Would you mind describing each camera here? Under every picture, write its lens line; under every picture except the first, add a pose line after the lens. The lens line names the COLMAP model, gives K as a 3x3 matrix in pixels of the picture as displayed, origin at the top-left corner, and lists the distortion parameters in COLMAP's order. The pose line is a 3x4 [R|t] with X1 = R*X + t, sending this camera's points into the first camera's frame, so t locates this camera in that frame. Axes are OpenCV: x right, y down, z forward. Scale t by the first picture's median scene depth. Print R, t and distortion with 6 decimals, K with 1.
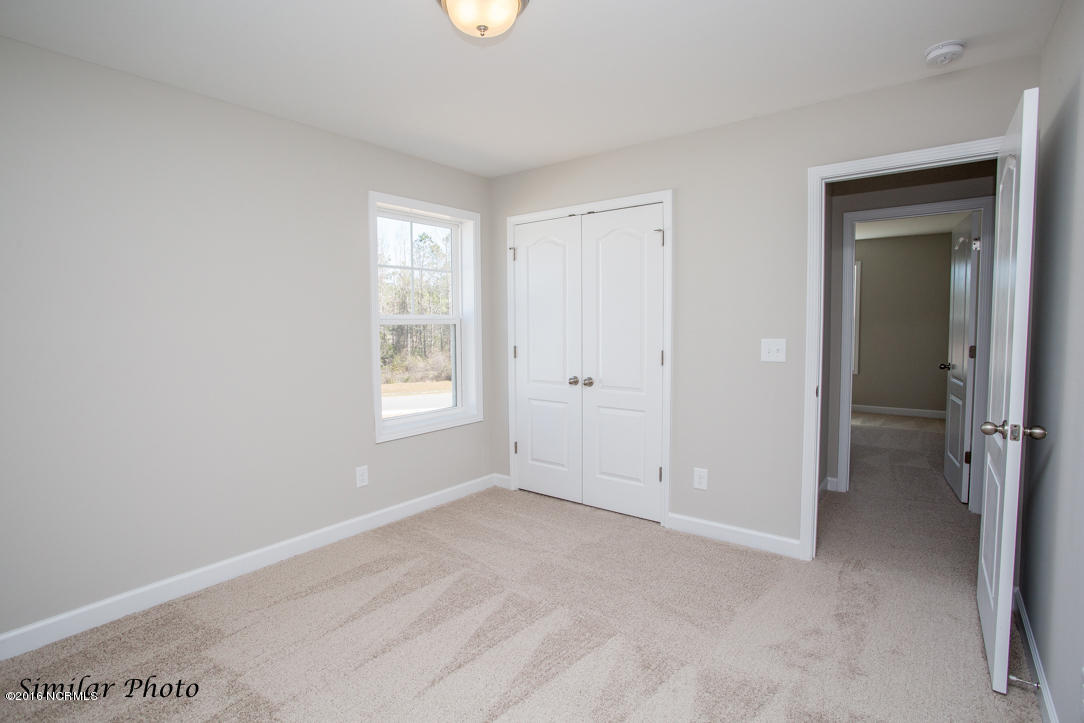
lens RADIAL K [[550.4, 0, 537.1], [0, 550.4, 358.8], [0, 0, 1]] dist [-0.001845, 0.015511]
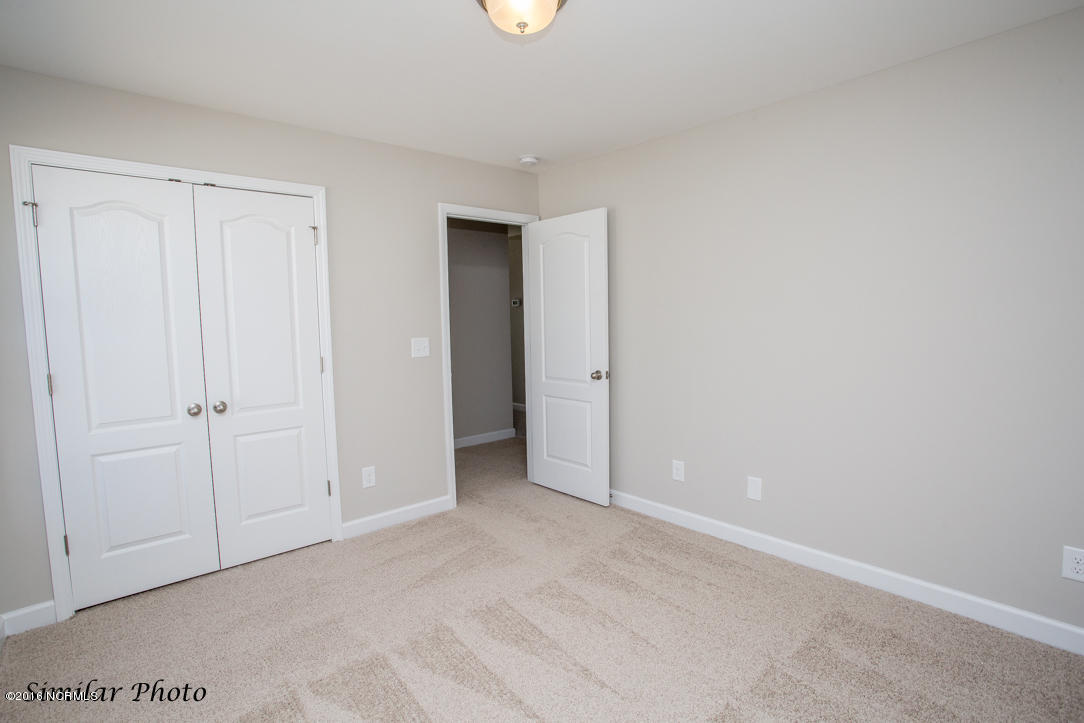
lens RADIAL K [[550.4, 0, 537.1], [0, 550.4, 358.8], [0, 0, 1]] dist [-0.001845, 0.015511]
pose [[0.207260, -0.081915, 0.974850, -0.602263], [0.079332, 0.994614, 0.066709, -0.045266], [-0.975064, 0.063511, 0.212642, 0.442540]]
